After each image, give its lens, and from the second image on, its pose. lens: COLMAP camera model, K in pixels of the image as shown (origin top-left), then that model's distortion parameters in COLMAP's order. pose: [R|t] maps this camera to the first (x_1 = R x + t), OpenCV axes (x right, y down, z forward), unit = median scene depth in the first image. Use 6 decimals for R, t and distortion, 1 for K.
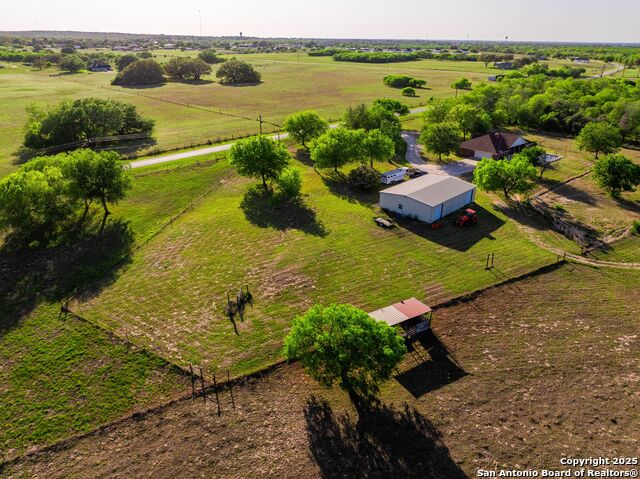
lens RADIAL K [[441.9, 0, 320.0], [0, 441.9, 239.5], [0, 0, 1]] dist [-0.025927, -0.000814]
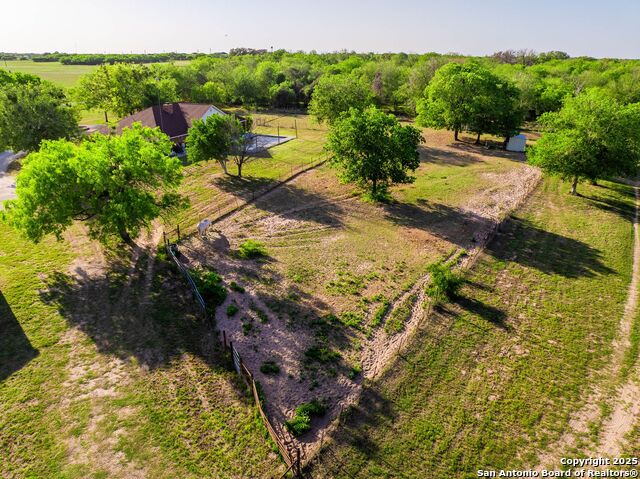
lens RADIAL K [[441.9, 0, 320.0], [0, 441.9, 239.5], [0, 0, 1]] dist [-0.025927, -0.000814]
pose [[0.897157, -0.167358, 0.408780, 0.424516], [0.181169, 0.983439, 0.005013, -0.069455], [-0.402849, 0.069561, 0.912619, 0.606326]]
